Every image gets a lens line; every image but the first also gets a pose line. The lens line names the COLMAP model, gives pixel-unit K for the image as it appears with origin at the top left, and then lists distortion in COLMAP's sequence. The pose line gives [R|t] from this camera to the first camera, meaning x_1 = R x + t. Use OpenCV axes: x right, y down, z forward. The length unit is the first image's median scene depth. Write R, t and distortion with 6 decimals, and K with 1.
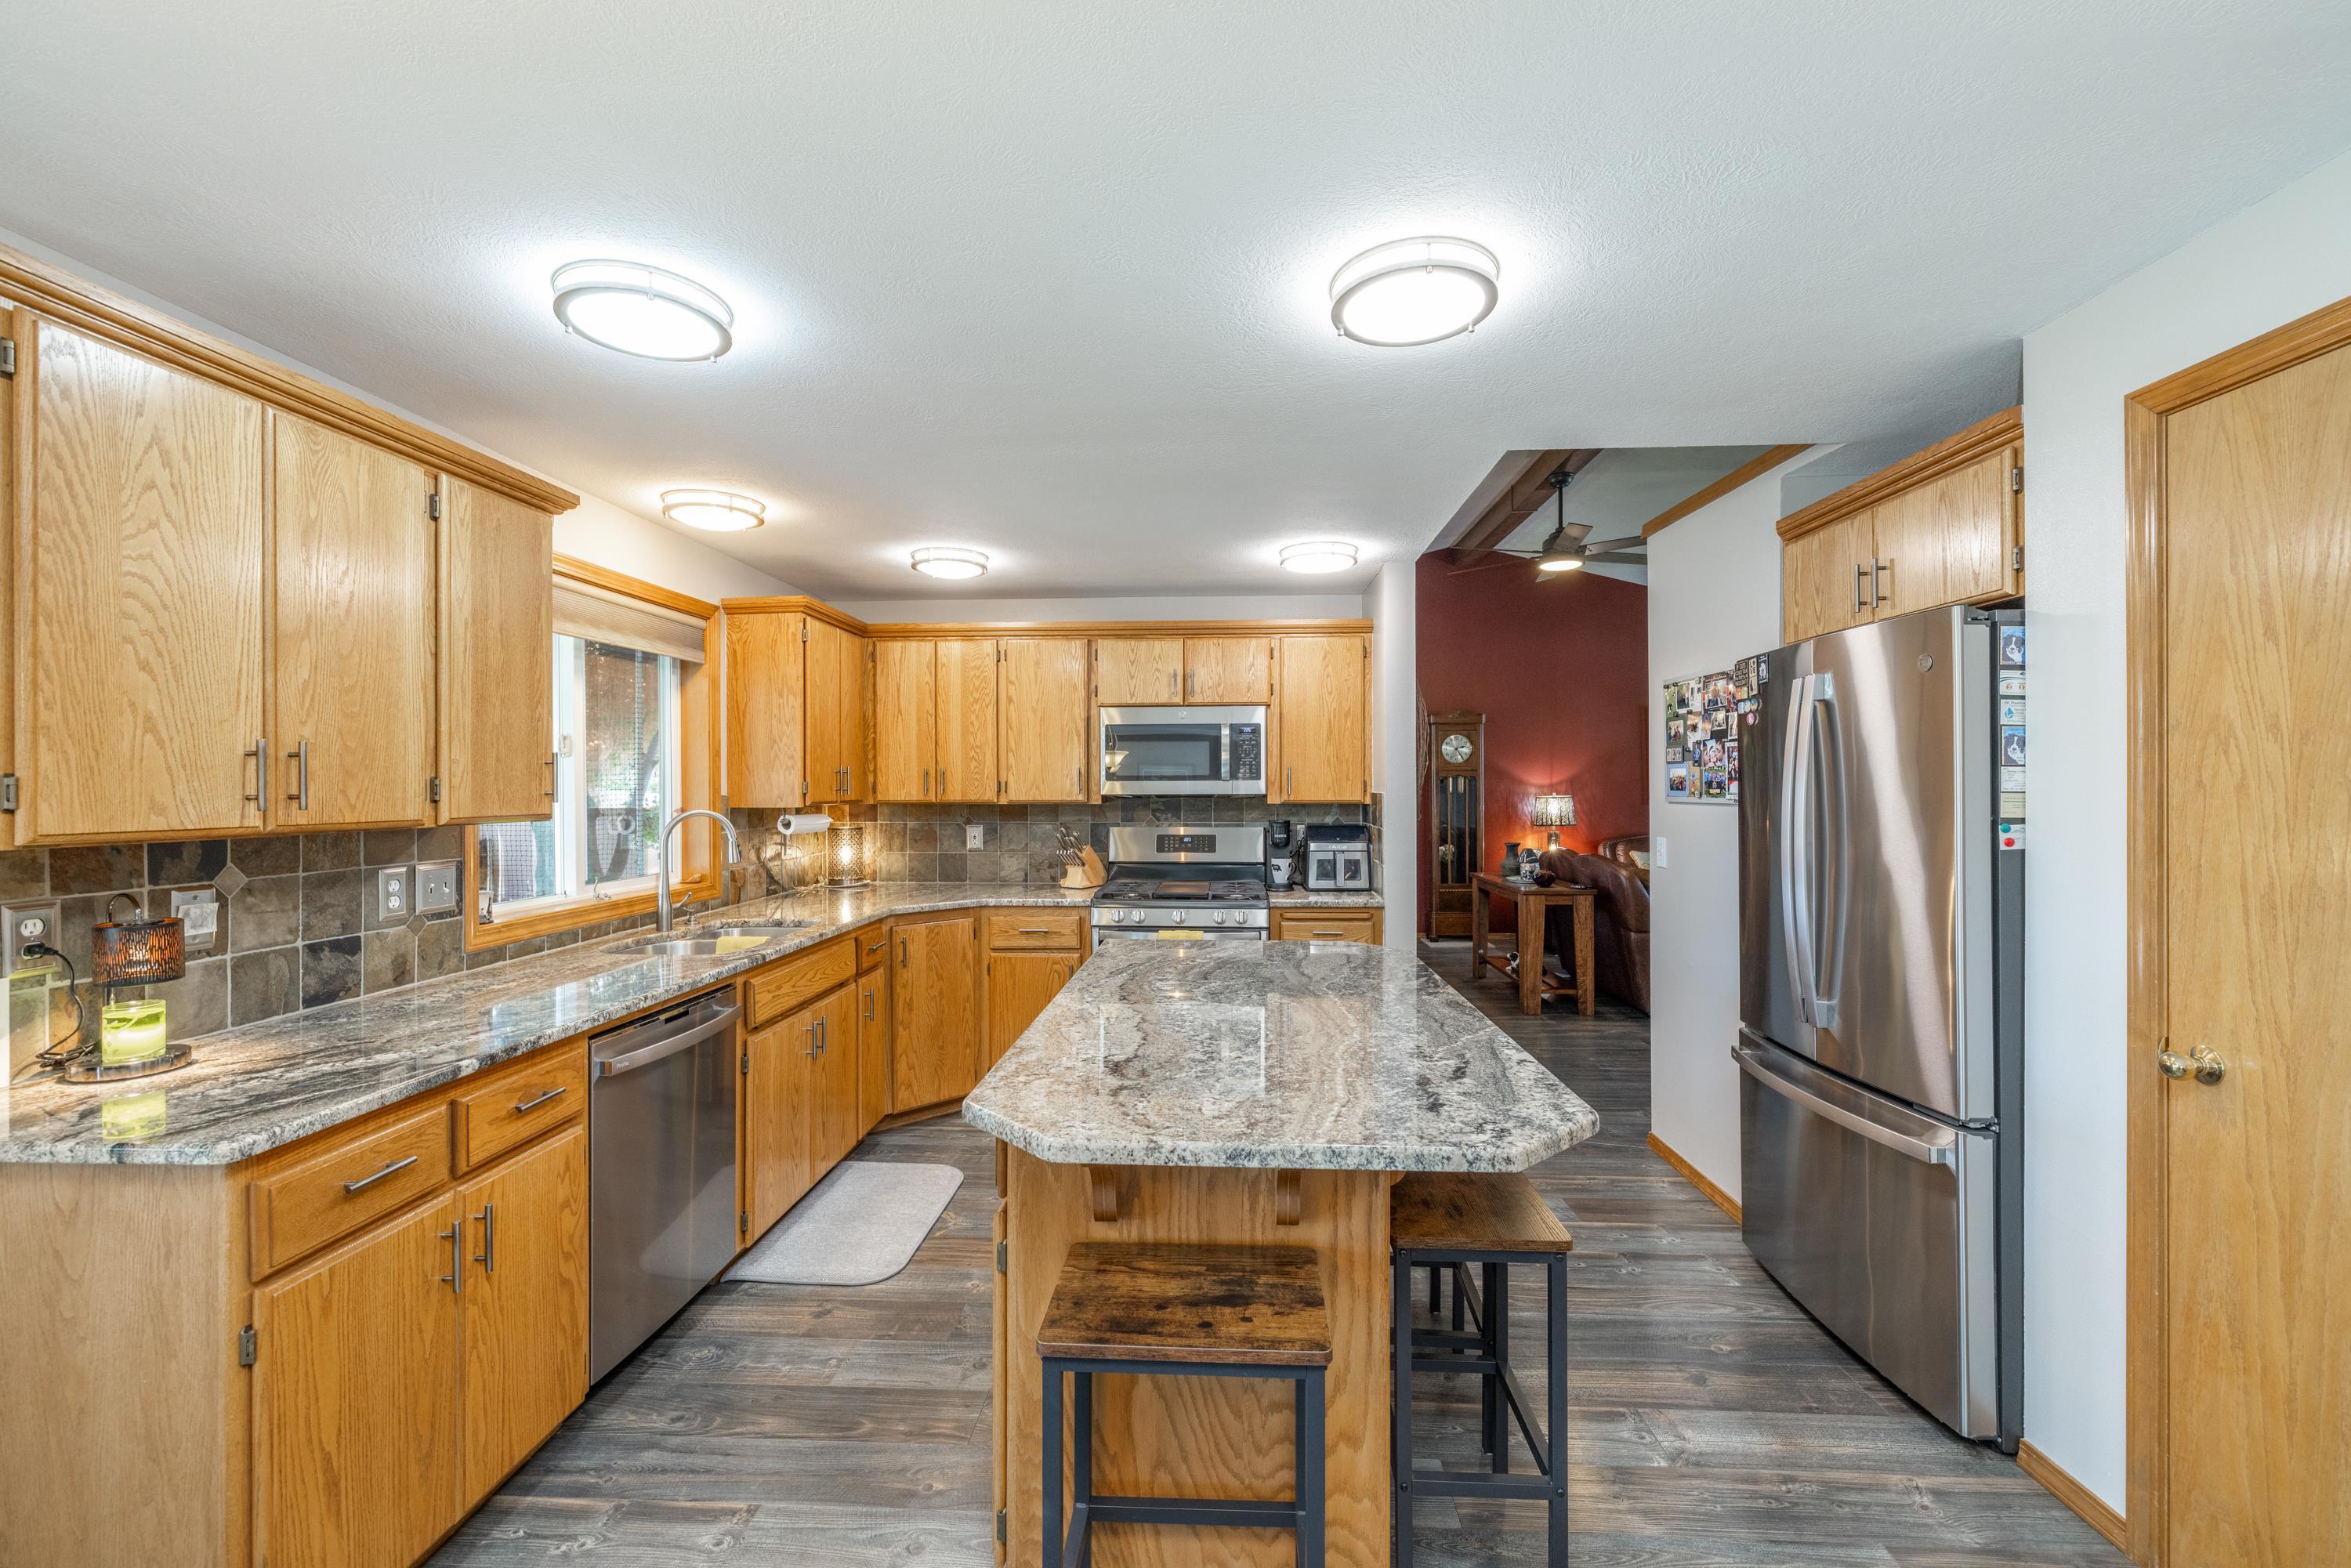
lens RADIAL K [[982.3, 0, 1175.5], [0, 982.3, 784.0], [0, 0, 1]] dist [0.000372, 0.000213]
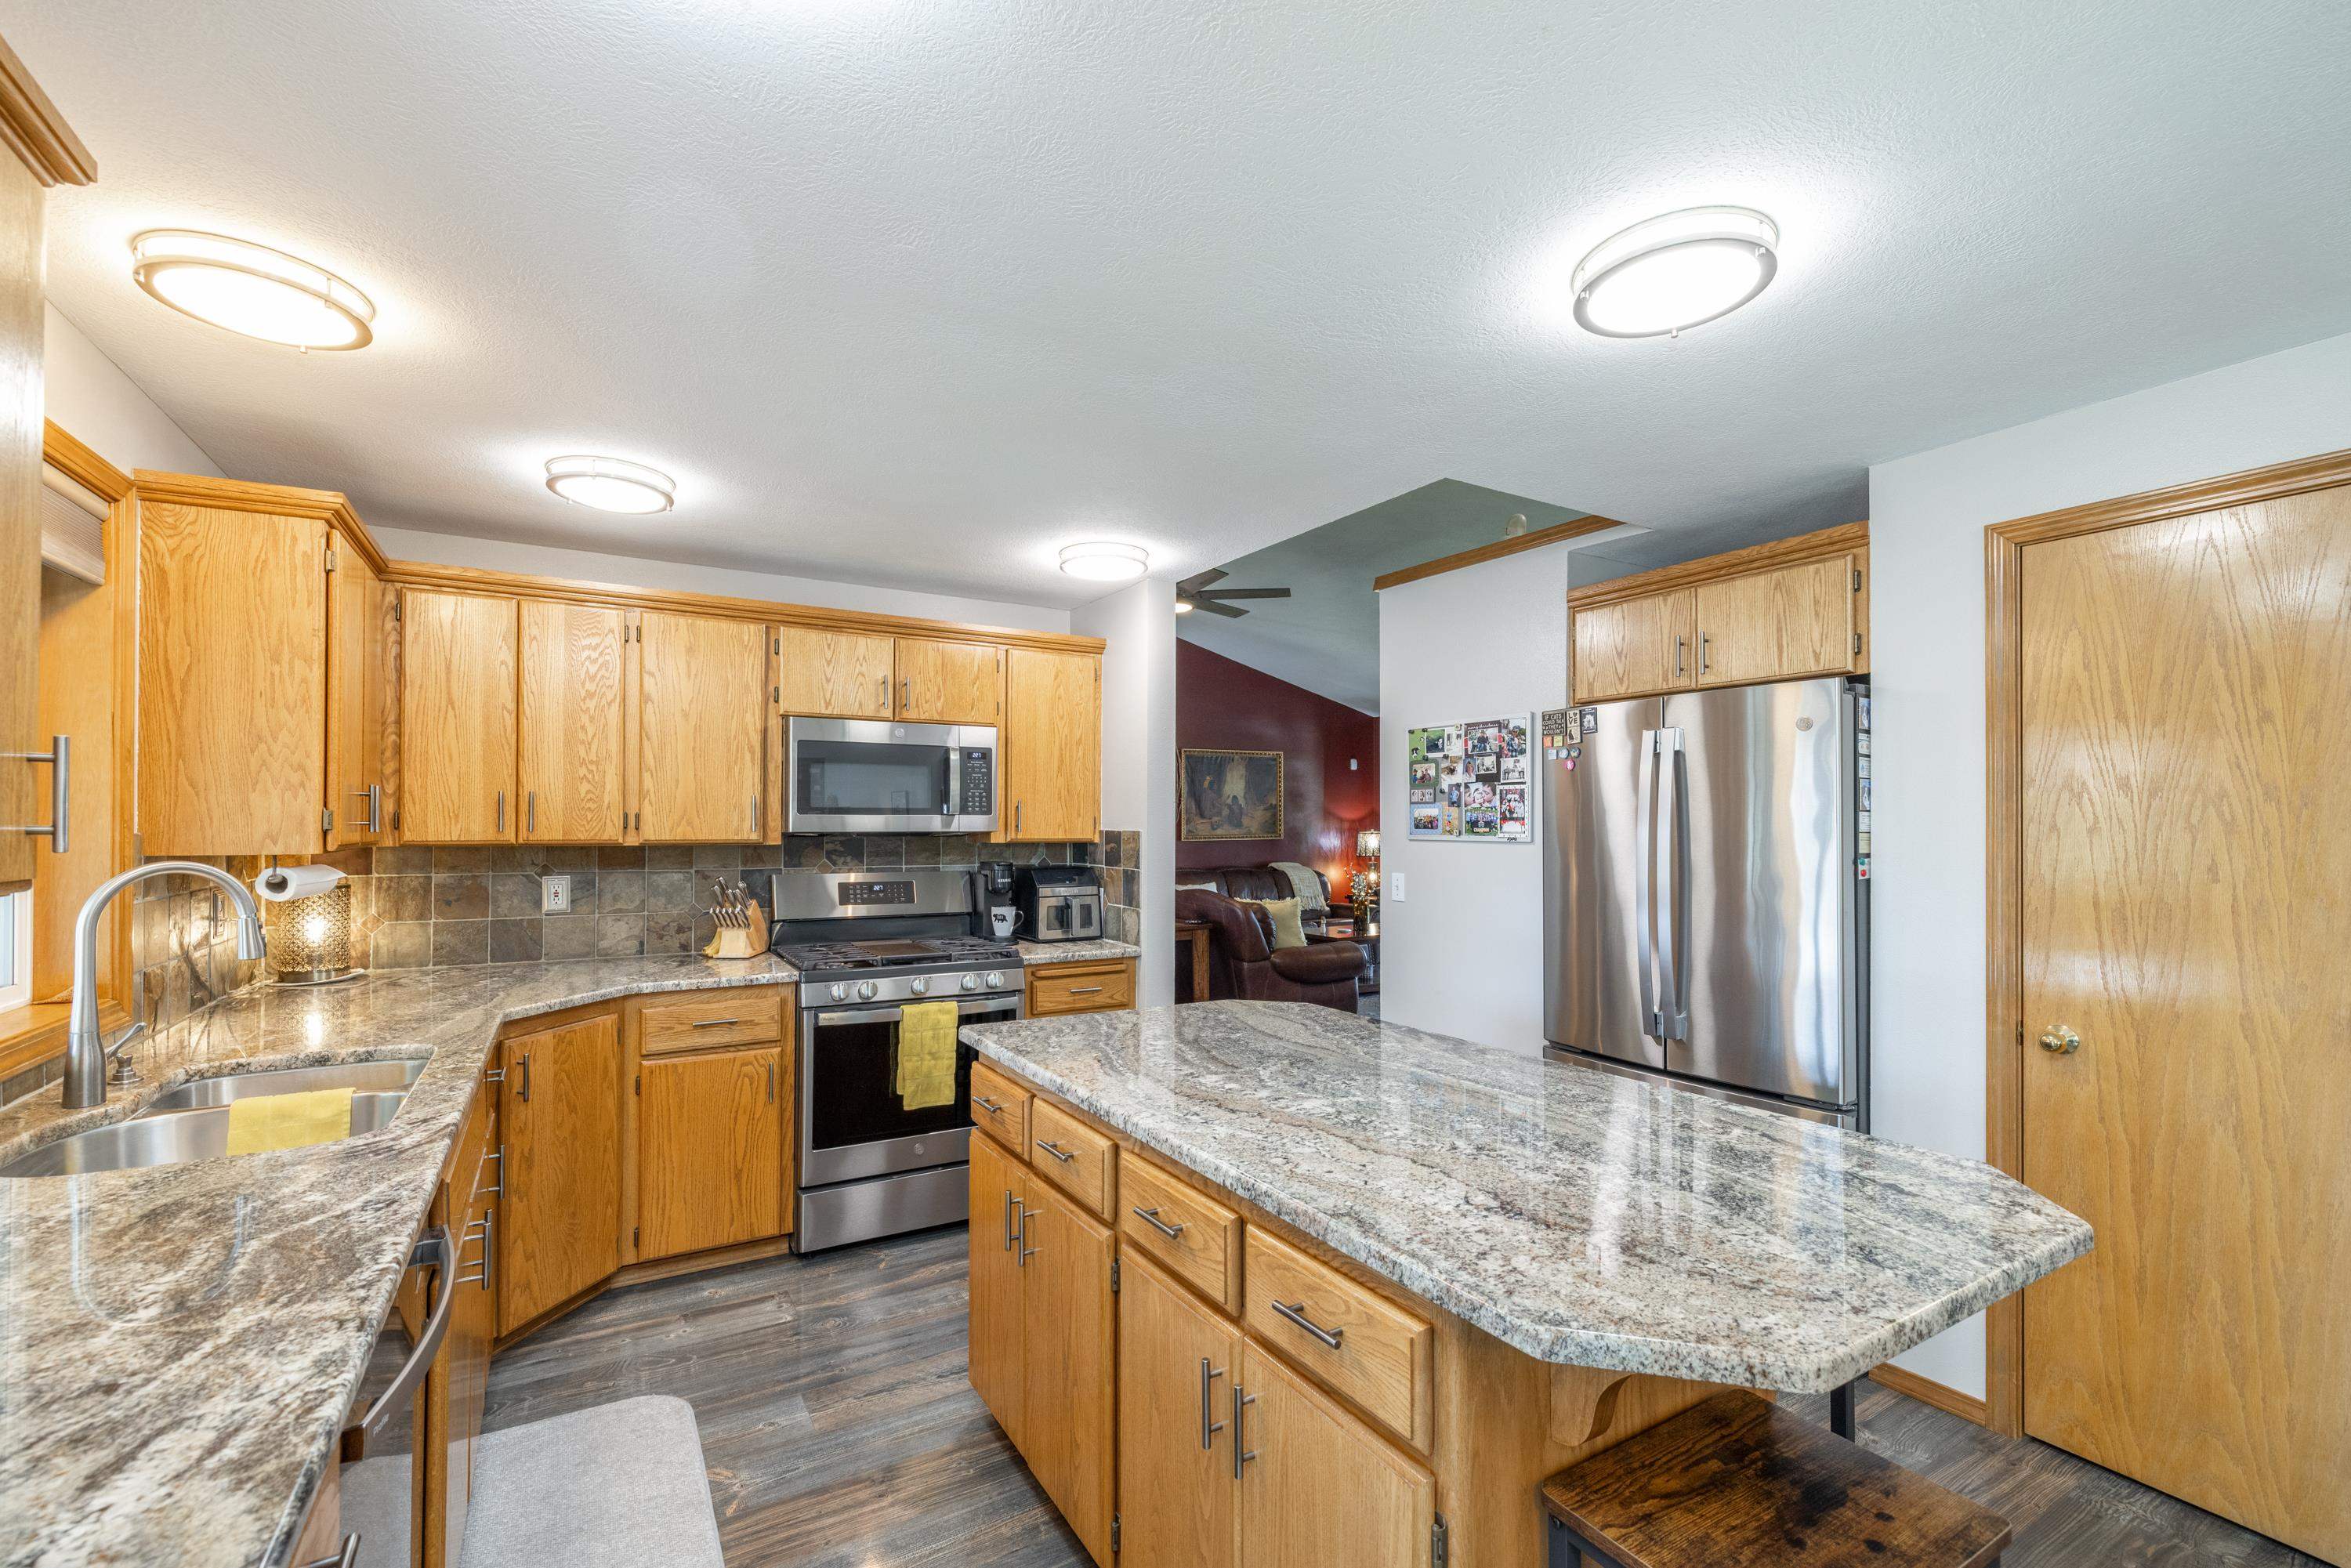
lens RADIAL K [[991.4, 0, 1166.8], [0, 991.4, 814.9], [0, 0, 1]] dist [0.002981, 0.000107]
pose [[0.830899, 0.010119, 0.556332, -0.289003], [-0.007511, 0.999948, -0.006969, 0.000709], [-0.556373, 0.001612, 0.830931, 0.228394]]
